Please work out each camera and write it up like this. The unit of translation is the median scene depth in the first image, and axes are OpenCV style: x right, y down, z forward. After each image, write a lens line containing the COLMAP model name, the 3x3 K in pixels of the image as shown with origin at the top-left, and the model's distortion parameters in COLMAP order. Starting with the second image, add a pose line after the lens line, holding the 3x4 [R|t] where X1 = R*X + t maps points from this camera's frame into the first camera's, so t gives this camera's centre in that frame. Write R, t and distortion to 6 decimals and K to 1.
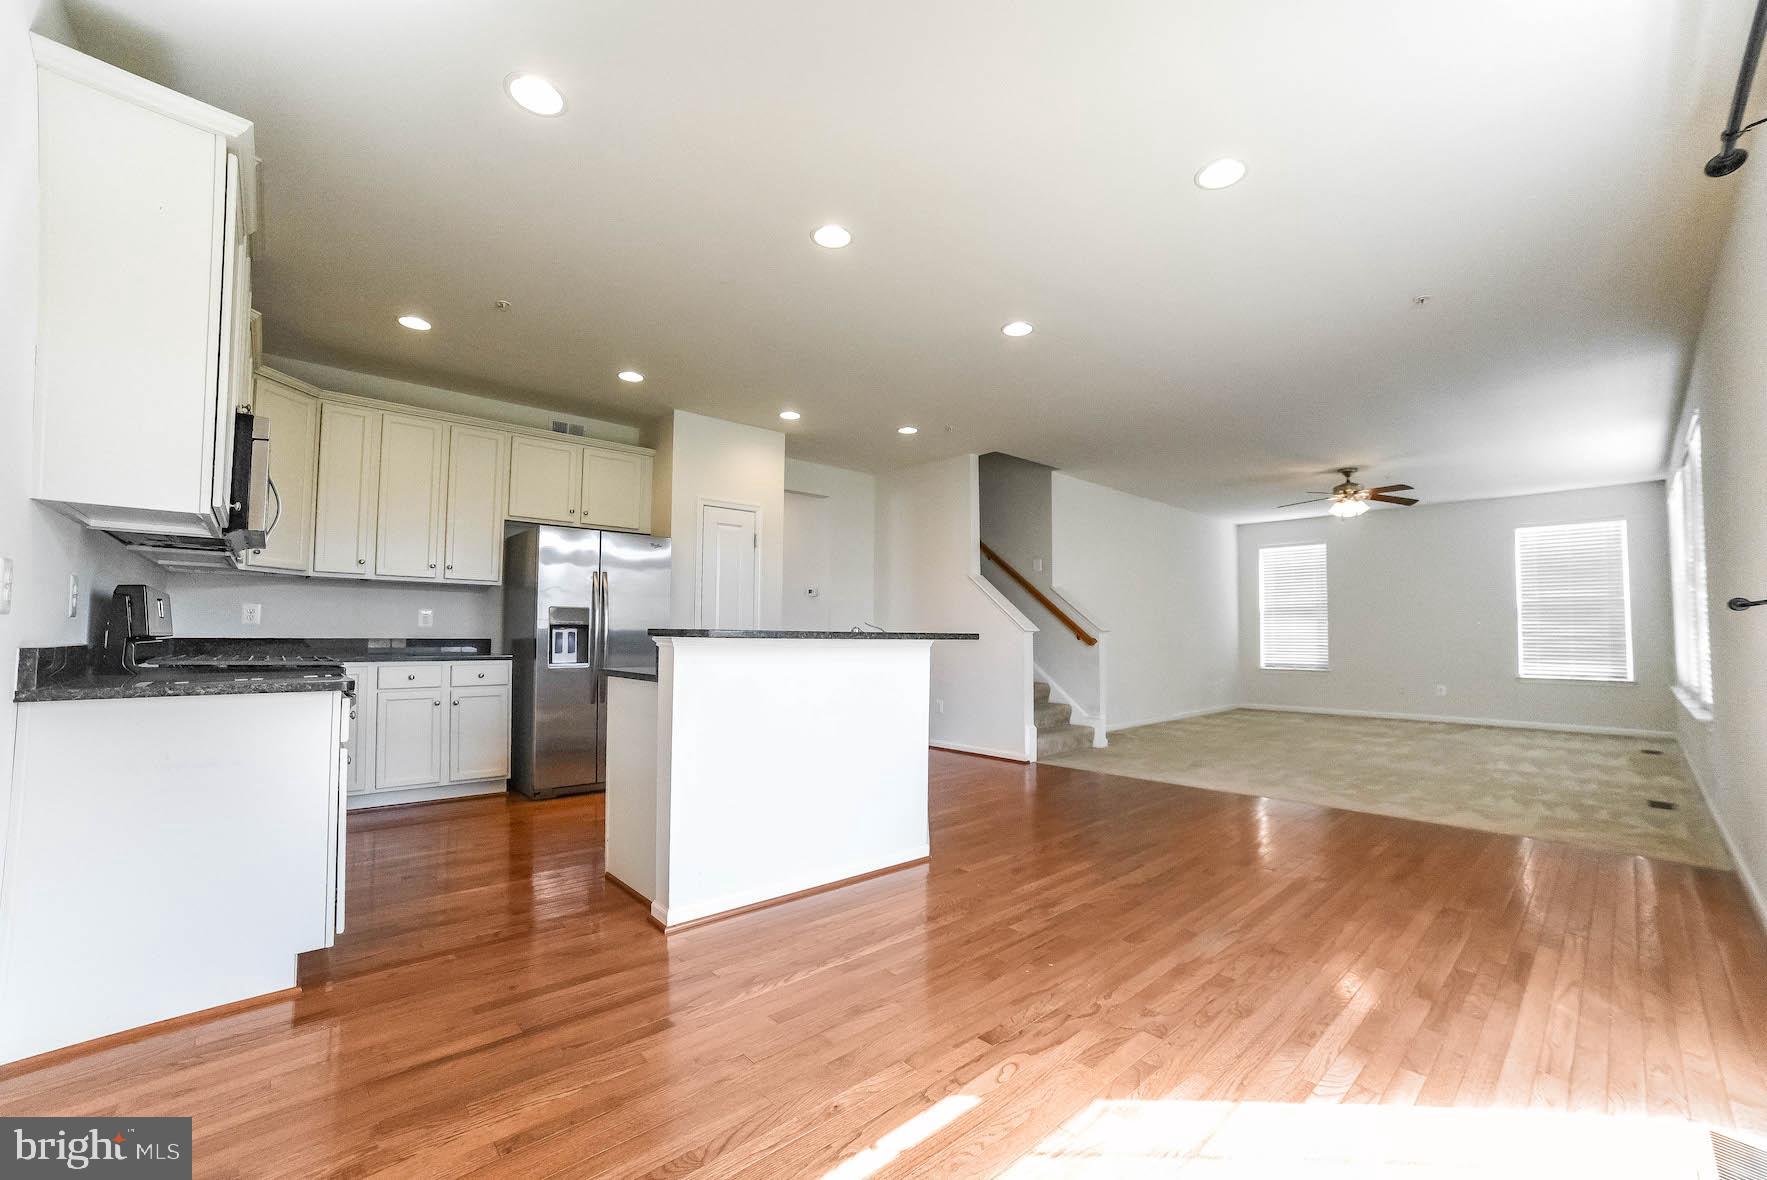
lens RADIAL K [[710.4, 0, 885.6], [0, 710.4, 606.9], [0, 0, 1]] dist [-0.075006, 0.035853]
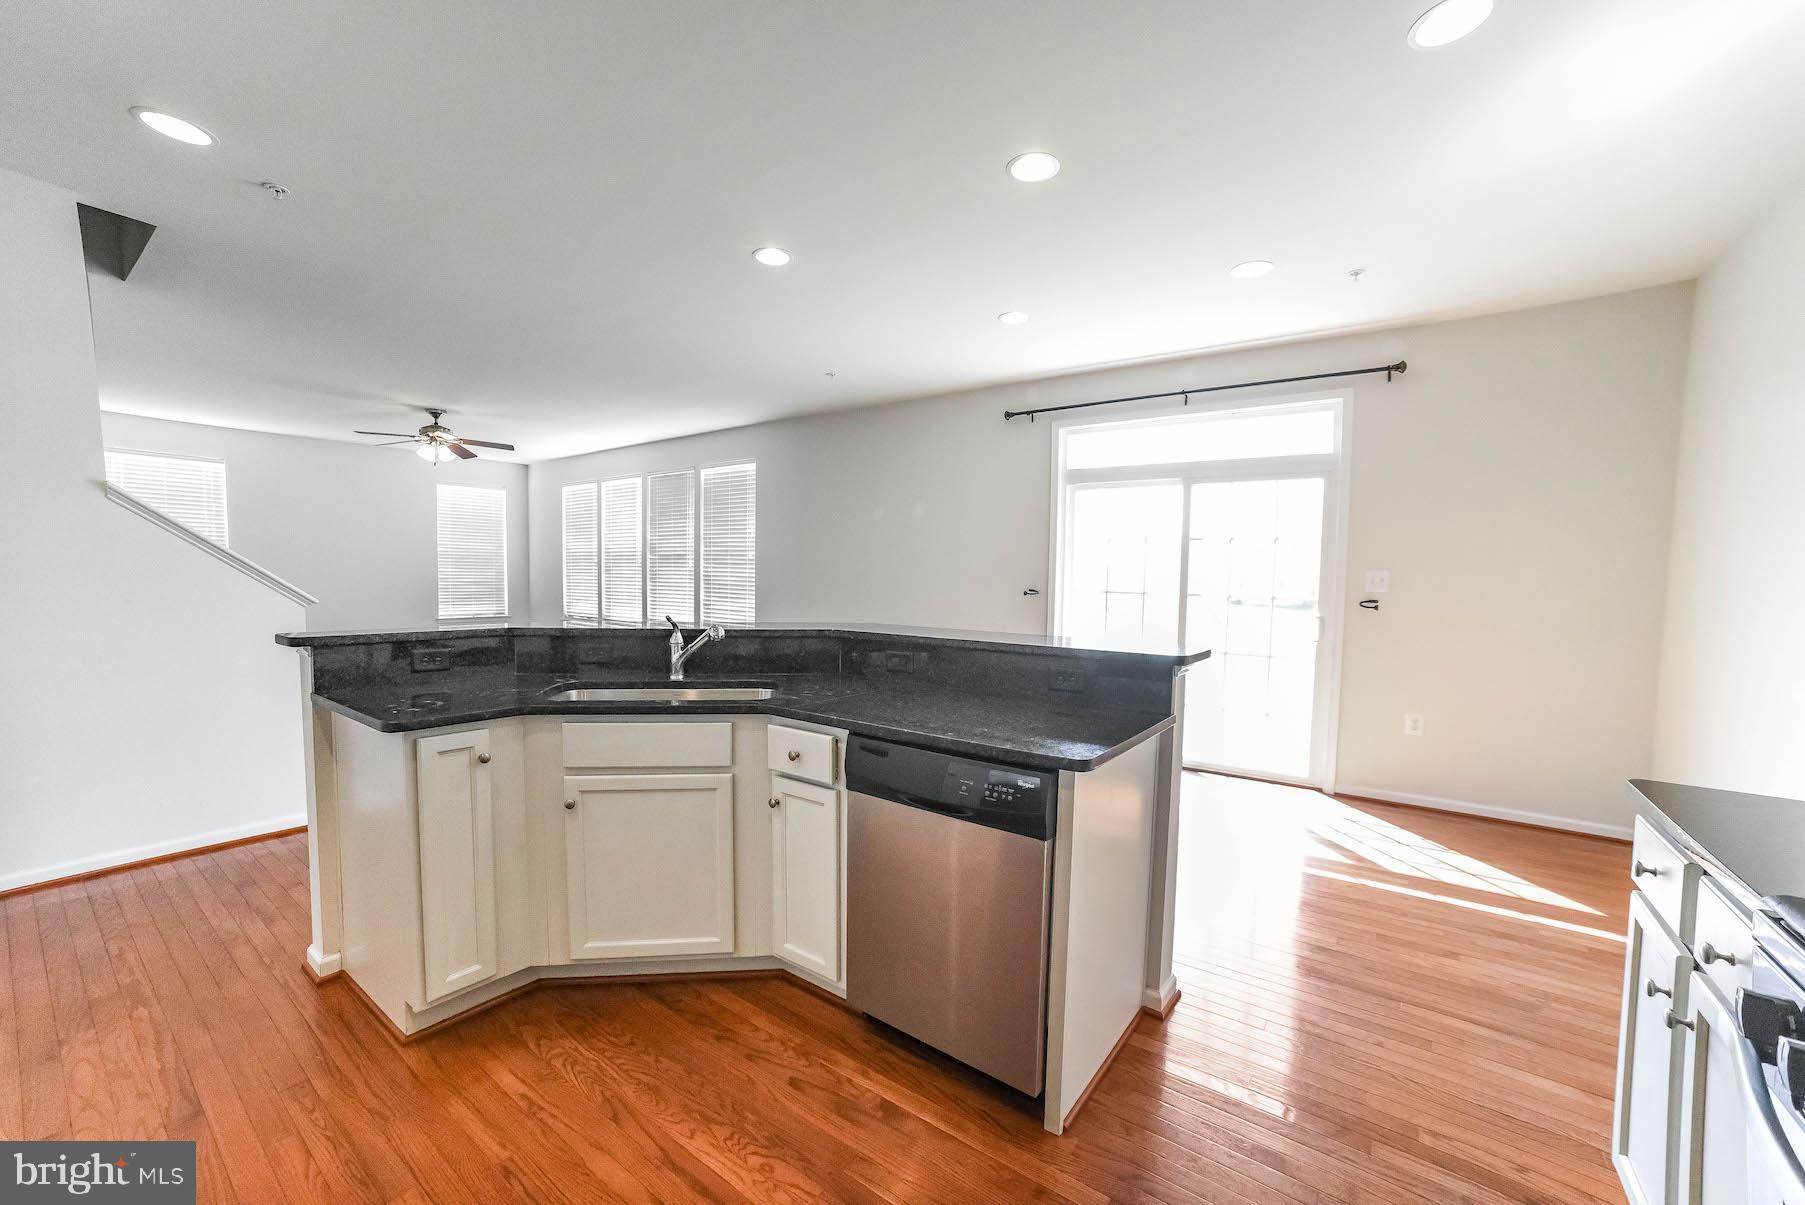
lens RADIAL K [[712.2, 0, 908.9], [0, 712.2, 617.6], [0, 0, 1]] dist [-0.085989, 0.041887]
pose [[-0.192156, -0.071942, 0.978724, -0.389385], [-0.056888, 0.996449, 0.062076, -0.015119], [-0.979714, -0.043749, -0.195566, 0.555074]]
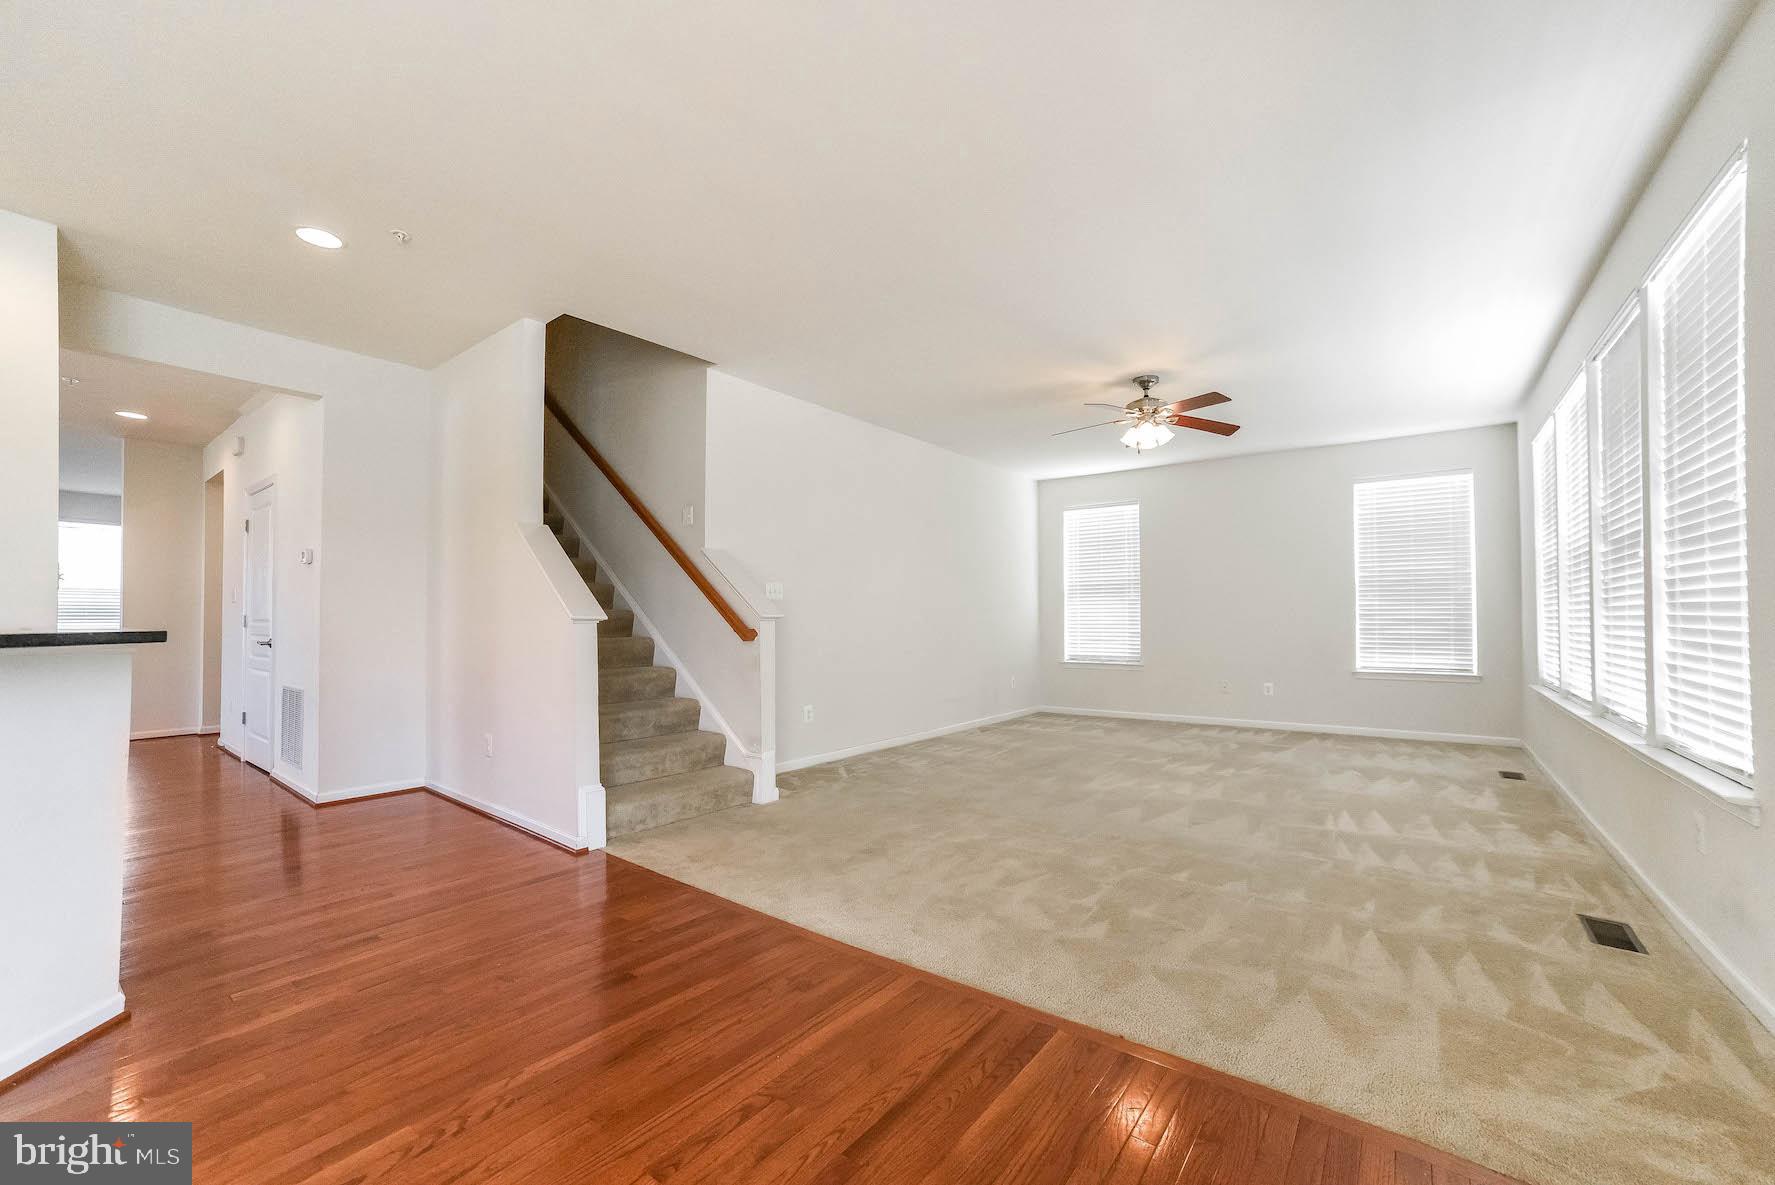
lens RADIAL K [[700.4, 0, 893.8], [0, 700.4, 607.3], [0, 0, 1]] dist [-0.085989, 0.041887]
pose [[0.985714, -0.005592, 0.168337, 0.313466], [0.001623, 0.999718, 0.023706, 0.010855], [-0.168422, -0.023094, 0.985444, 0.372623]]
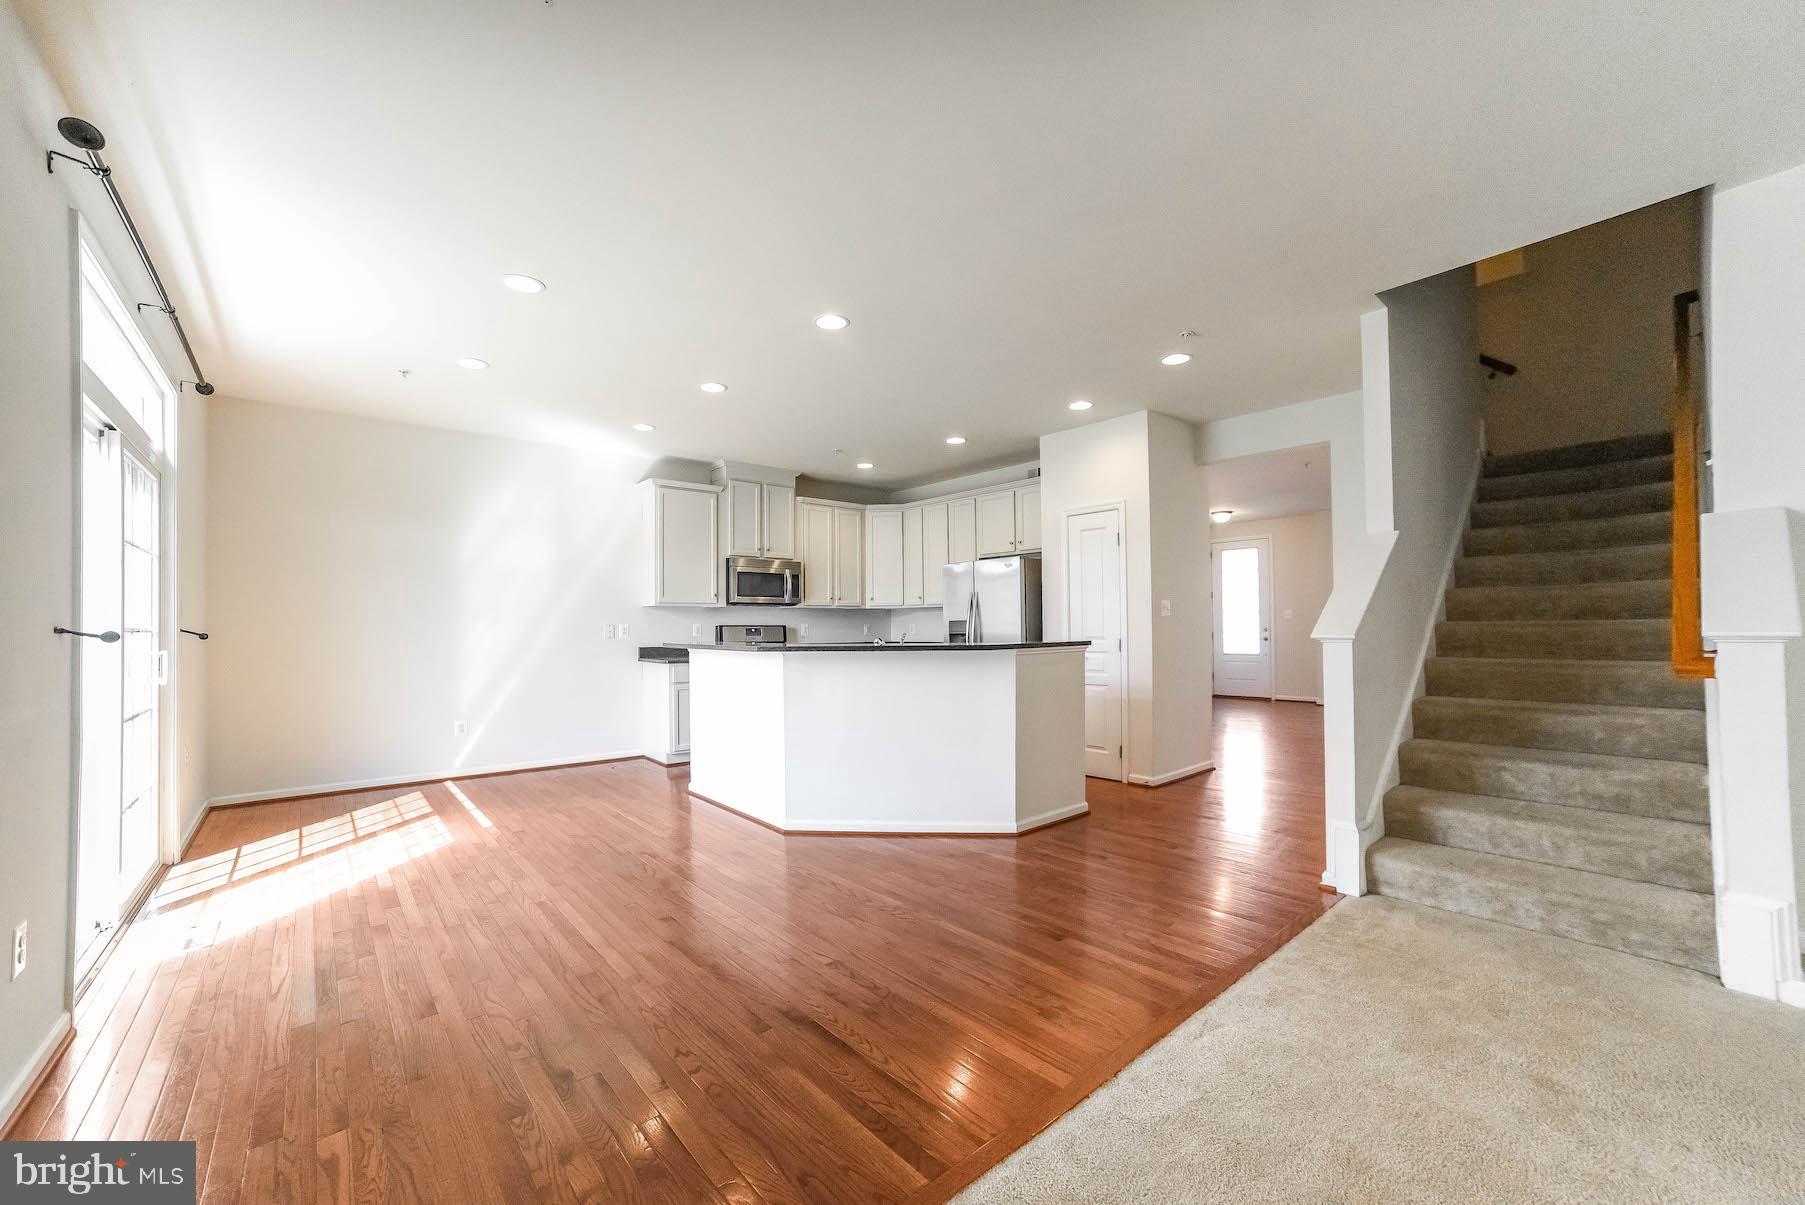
lens RADIAL K [[712.2, 0, 908.9], [0, 712.2, 617.6], [0, 0, 1]] dist [-0.085989, 0.041887]
pose [[-0.021942, -0.023536, -0.999482, 0.630005], [0.050090, 0.998441, -0.024611, 0.015665], [0.998504, -0.050604, -0.020729, 0.623838]]
